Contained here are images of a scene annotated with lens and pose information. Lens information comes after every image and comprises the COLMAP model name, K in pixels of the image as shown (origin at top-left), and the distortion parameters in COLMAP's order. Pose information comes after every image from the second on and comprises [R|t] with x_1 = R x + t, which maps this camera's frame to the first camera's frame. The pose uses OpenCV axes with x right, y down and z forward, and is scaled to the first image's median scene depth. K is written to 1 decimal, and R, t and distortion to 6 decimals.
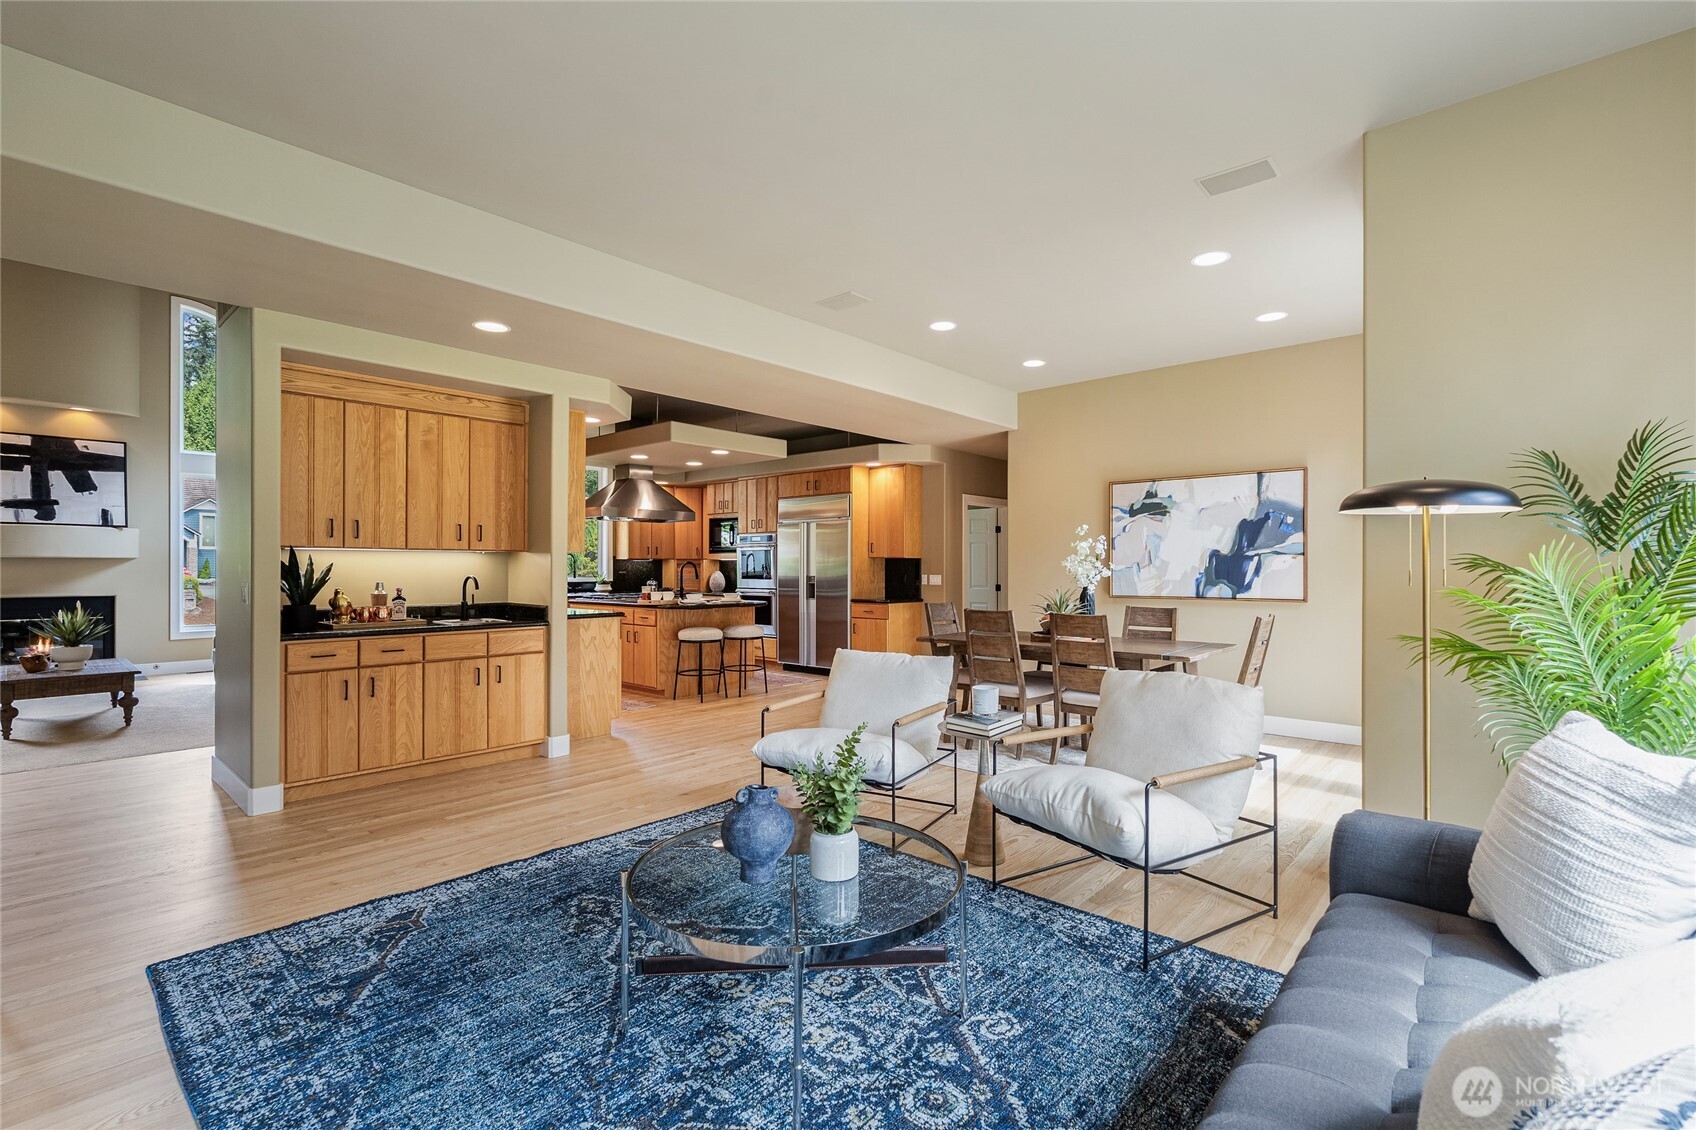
lens RADIAL K [[763.0, 0, 848.0], [0, 763.0, 565.0], [0, 0, 1]] dist [-0.000321, -0.000911]
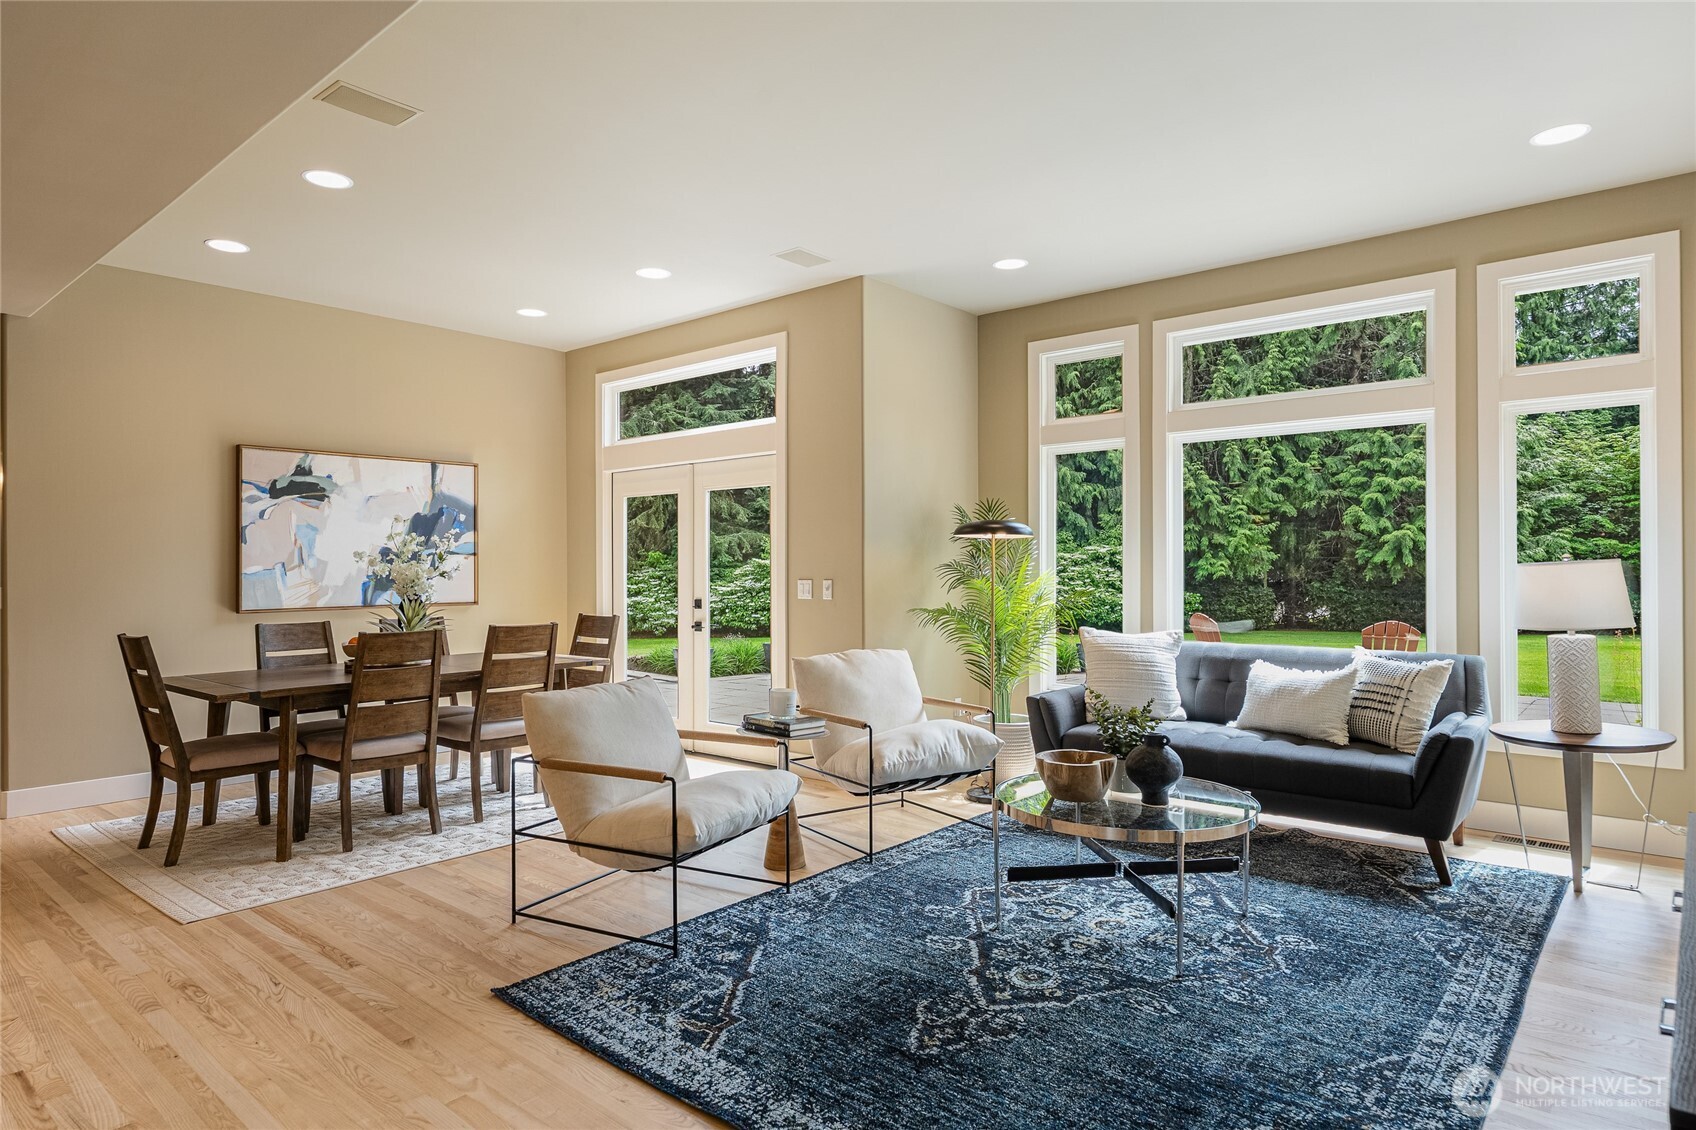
lens RADIAL K [[974.6, 0, 848.0], [0, 974.6, 565.0], [0, 0, 1]] dist [-0.001861, 0.000775]
pose [[-0.030363, 0.001859, 0.999537, -0.696295], [0.000326, 0.999998, -0.001850, 0.001499], [-0.999539, 0.000270, -0.030363, 0.618435]]
